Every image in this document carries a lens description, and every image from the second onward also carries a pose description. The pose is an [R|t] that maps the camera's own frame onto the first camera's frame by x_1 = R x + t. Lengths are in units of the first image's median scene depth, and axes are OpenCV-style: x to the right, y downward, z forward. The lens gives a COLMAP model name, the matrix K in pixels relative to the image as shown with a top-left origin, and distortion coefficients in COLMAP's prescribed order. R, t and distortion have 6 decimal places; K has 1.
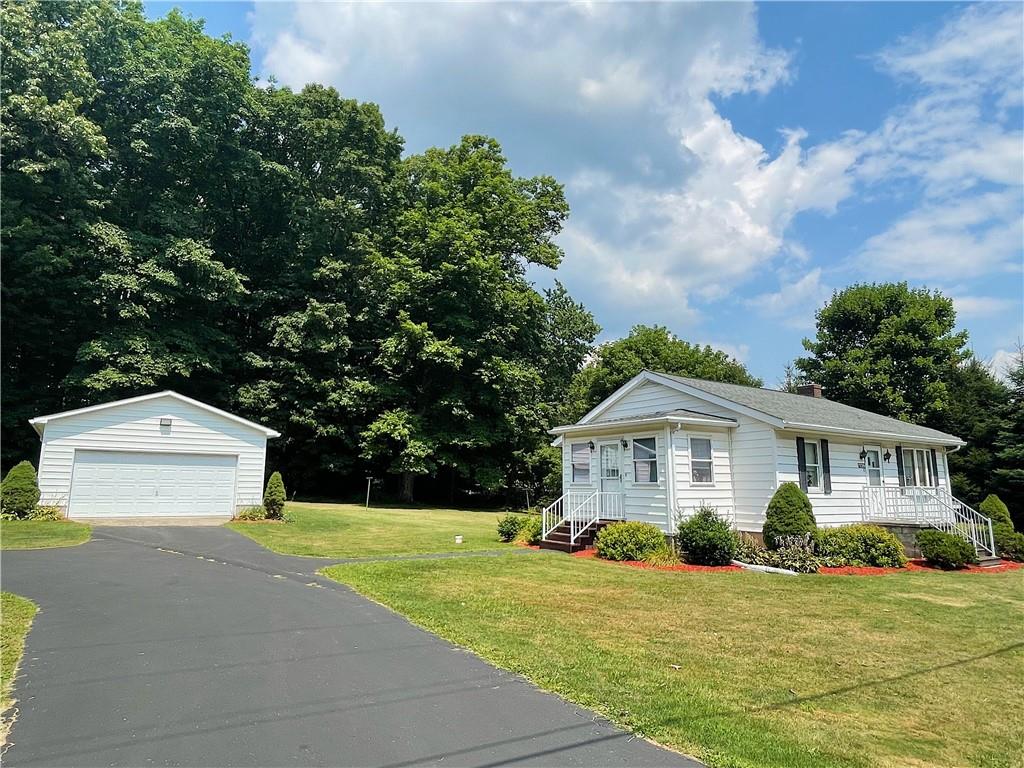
lens RADIAL K [[611.7, 0, 496.0], [0, 611.7, 386.0], [0, 0, 1]] dist [0.000145, -0.000285]
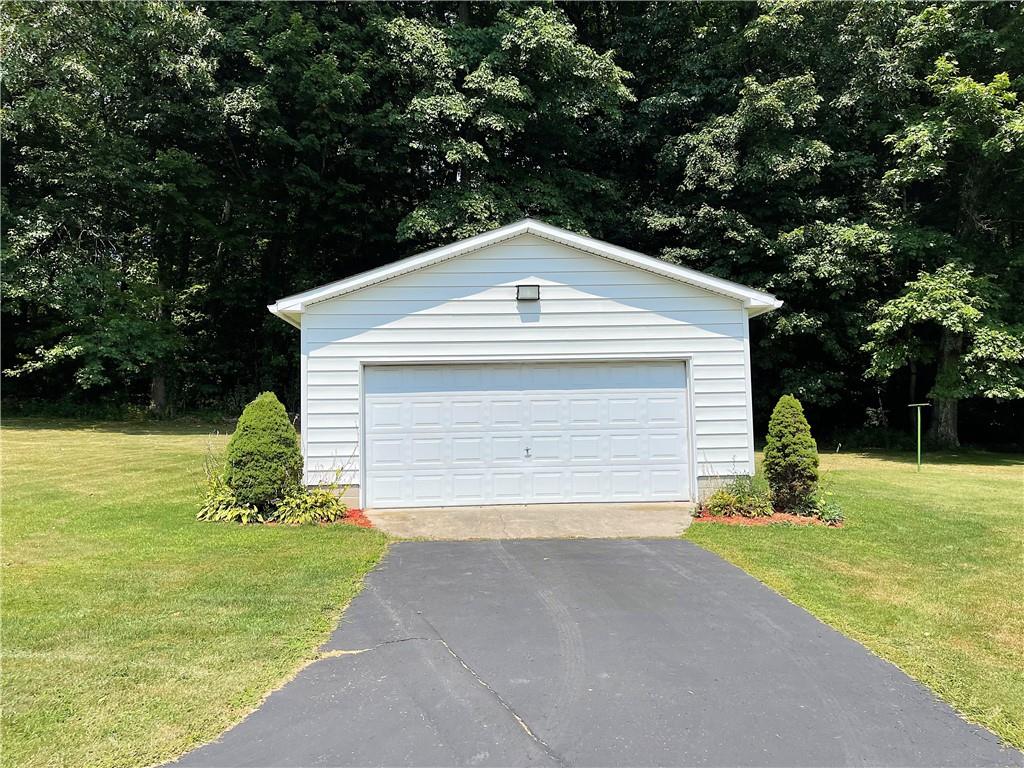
lens RADIAL K [[767.4, 0, 516.7], [0, 767.4, 390.7], [0, 0, 1]] dist [0.048272, -0.068013]
pose [[0.865124, -0.054270, -0.498613, -0.189814], [0.110544, 0.990314, 0.084012, 0.055705], [0.489224, -0.127800, 0.862744, 0.352619]]
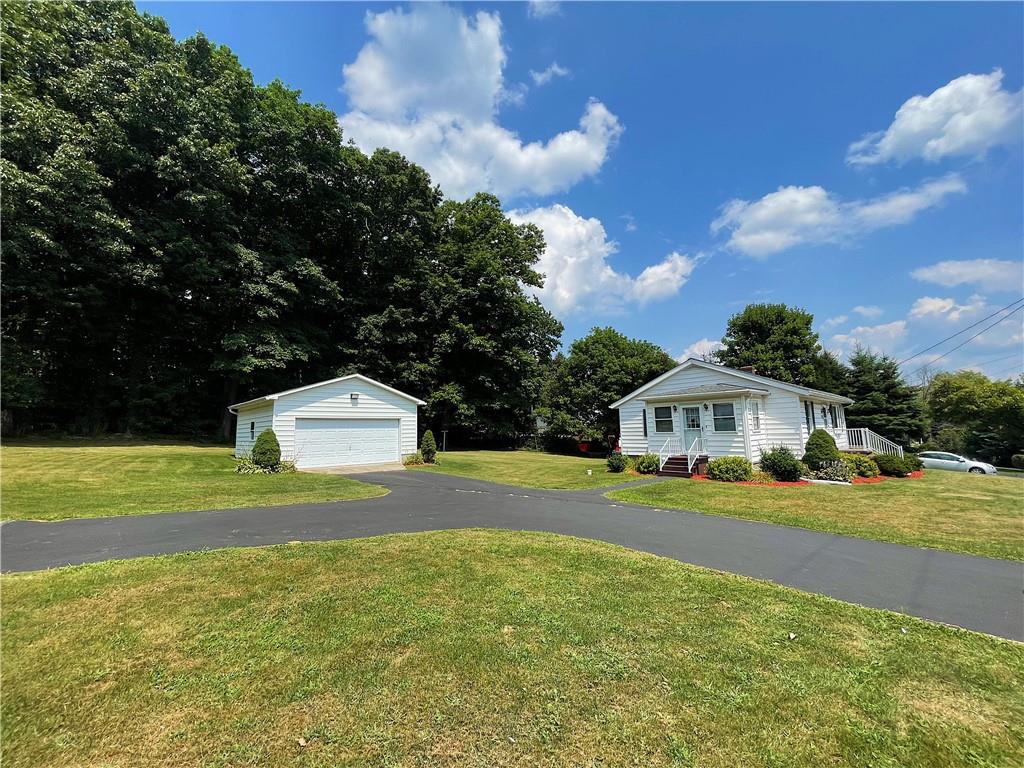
lens RADIAL K [[406.1, 0, 502.9], [0, 406.1, 386.4], [0, 0, 1]] dist [-0.002185, -0.000784]
pose [[0.985144, -0.011192, 0.171367, -0.253261], [0.002075, 0.998577, 0.053285, -0.007237], [-0.171719, -0.052137, 0.983765, 0.039319]]
